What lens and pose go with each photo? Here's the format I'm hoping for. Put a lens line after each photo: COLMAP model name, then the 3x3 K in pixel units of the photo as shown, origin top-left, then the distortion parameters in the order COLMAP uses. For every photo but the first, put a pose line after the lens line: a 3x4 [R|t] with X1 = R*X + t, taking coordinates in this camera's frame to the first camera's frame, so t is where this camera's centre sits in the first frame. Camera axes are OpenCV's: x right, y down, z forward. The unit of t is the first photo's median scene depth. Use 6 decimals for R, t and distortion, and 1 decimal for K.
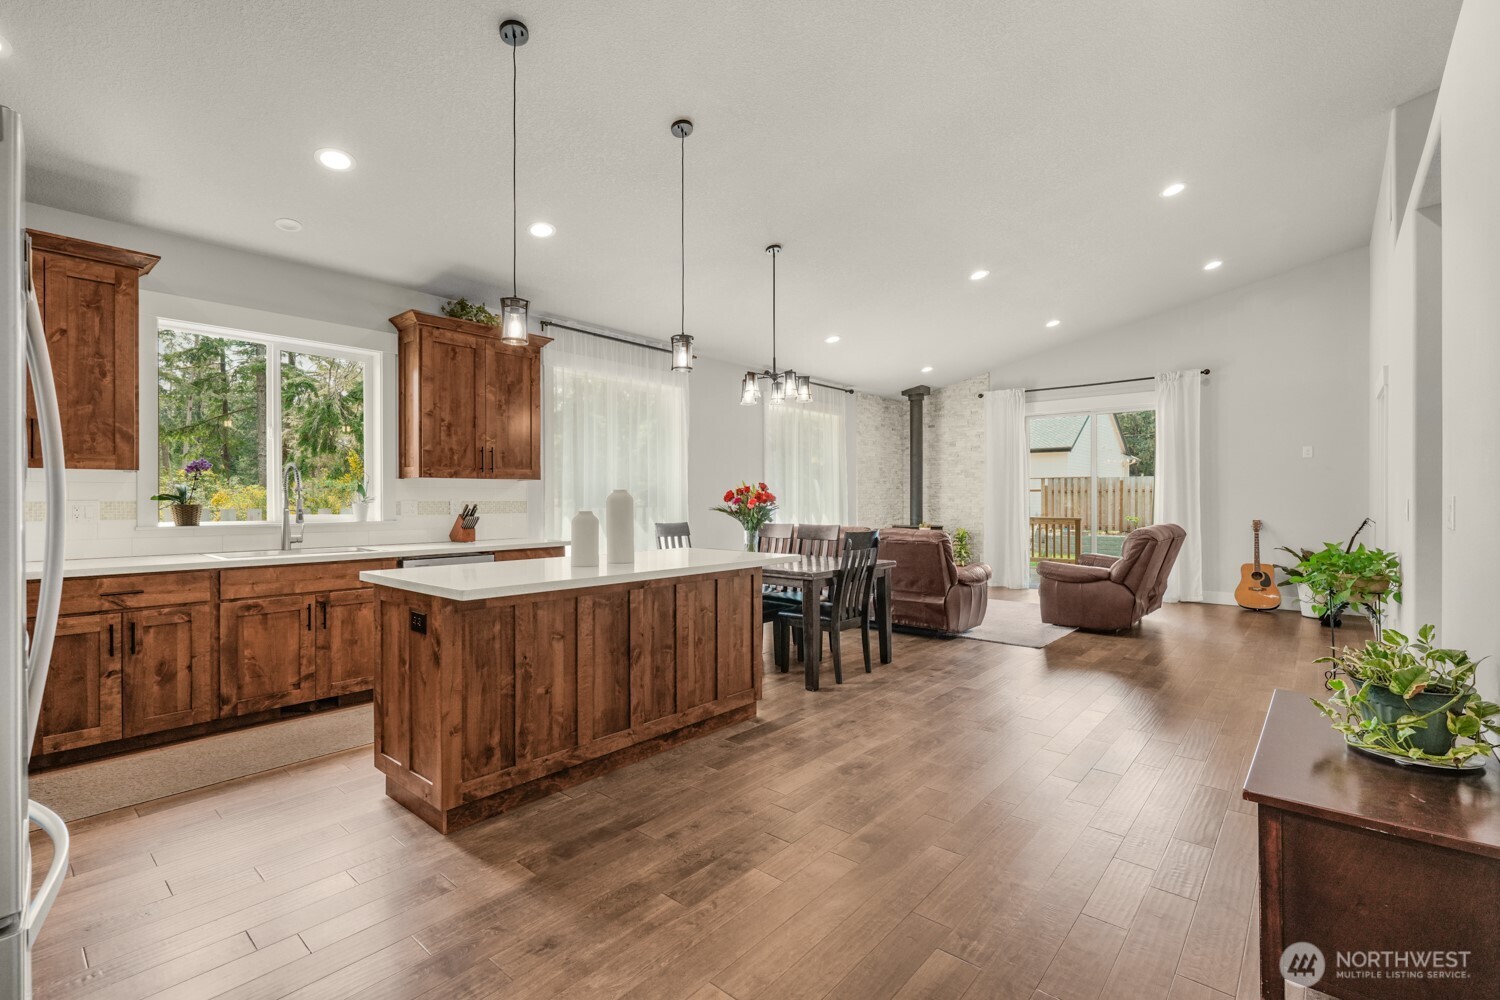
lens RADIAL K [[676.1, 0, 749.9], [0, 676.1, 498.6], [0, 0, 1]] dist [0.001026, -0.000073]
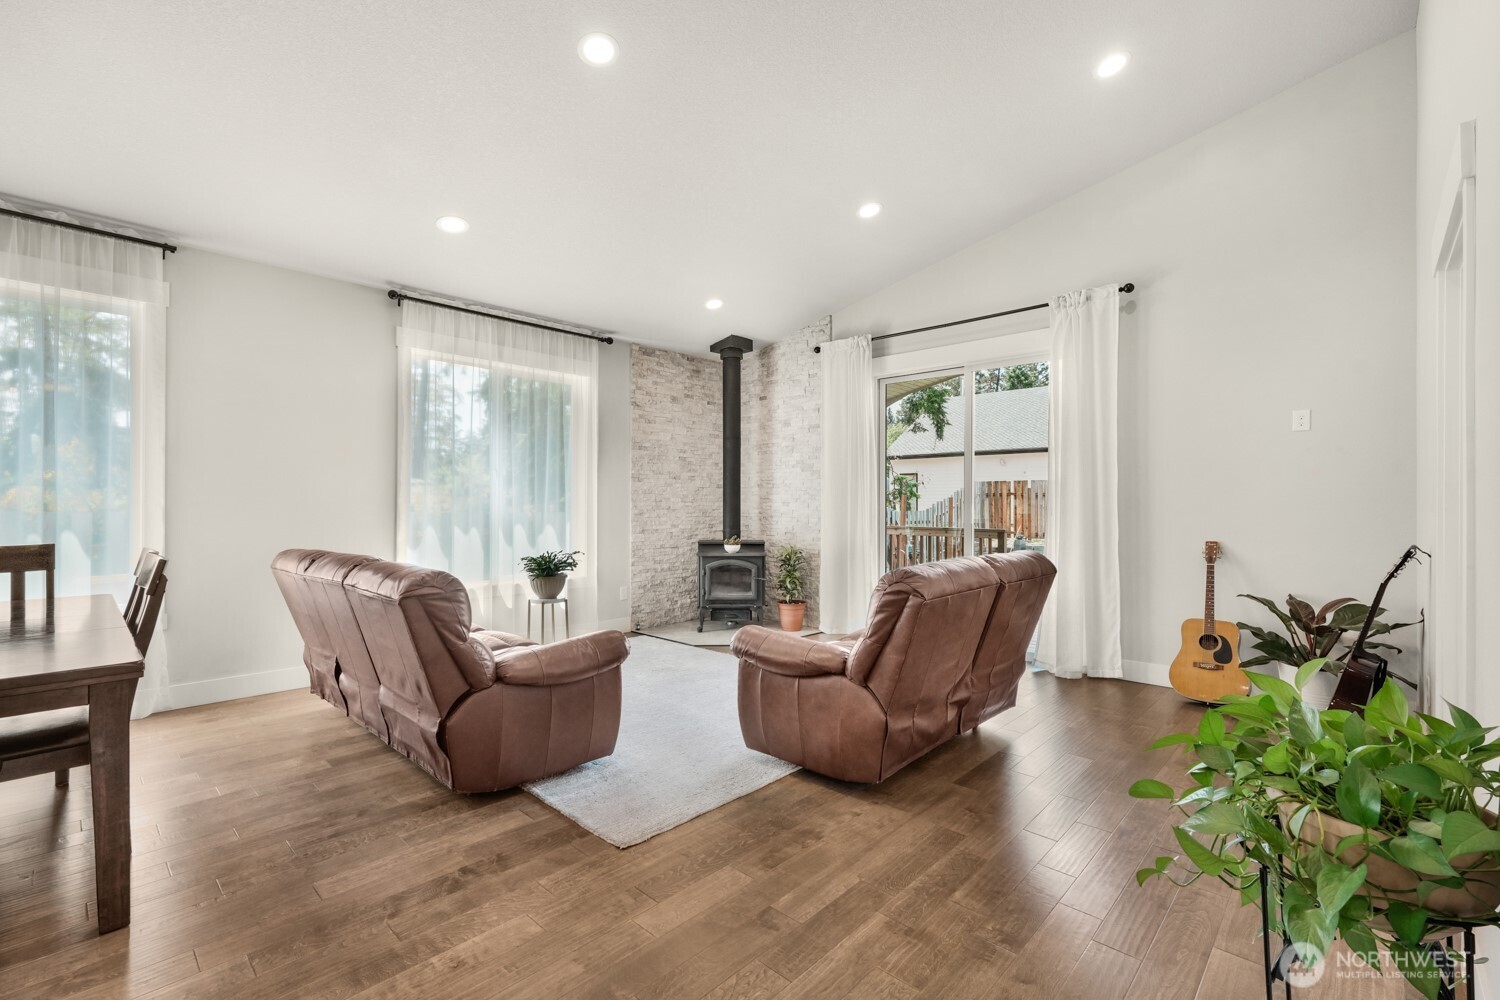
lens RADIAL K [[660.2, 0, 755.1], [0, 660.2, 497.6], [0, 0, 1]] dist [-0.001860, -0.000113]
pose [[0.999096, 0.004591, -0.042261, 0.623551], [-0.004890, 0.999964, -0.006973, 0.000656], [0.042228, 0.007174, 0.999082, 0.687615]]
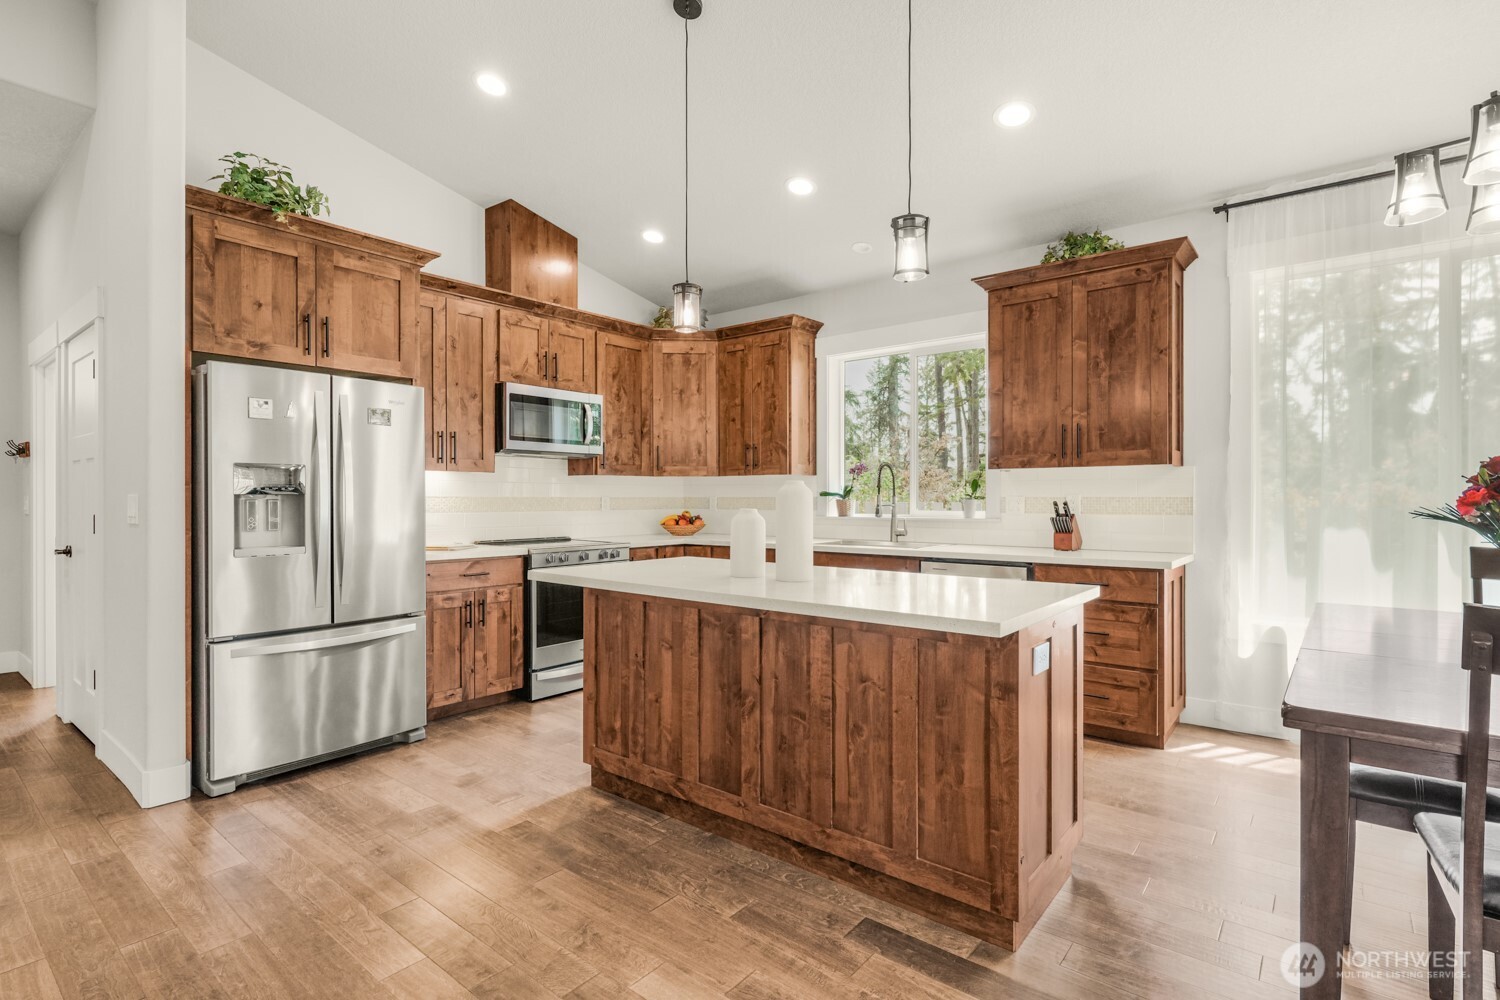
lens RADIAL K [[722.2, 0, 747.4], [0, 722.2, 500.4], [0, 0, 1]] dist [-0.001898, -0.000455]
pose [[0.022253, 0.004279, -0.999743, 0.412812], [0.003013, 0.999986, 0.004347, 0.003138], [0.999748, -0.003109, 0.022240, 0.652104]]
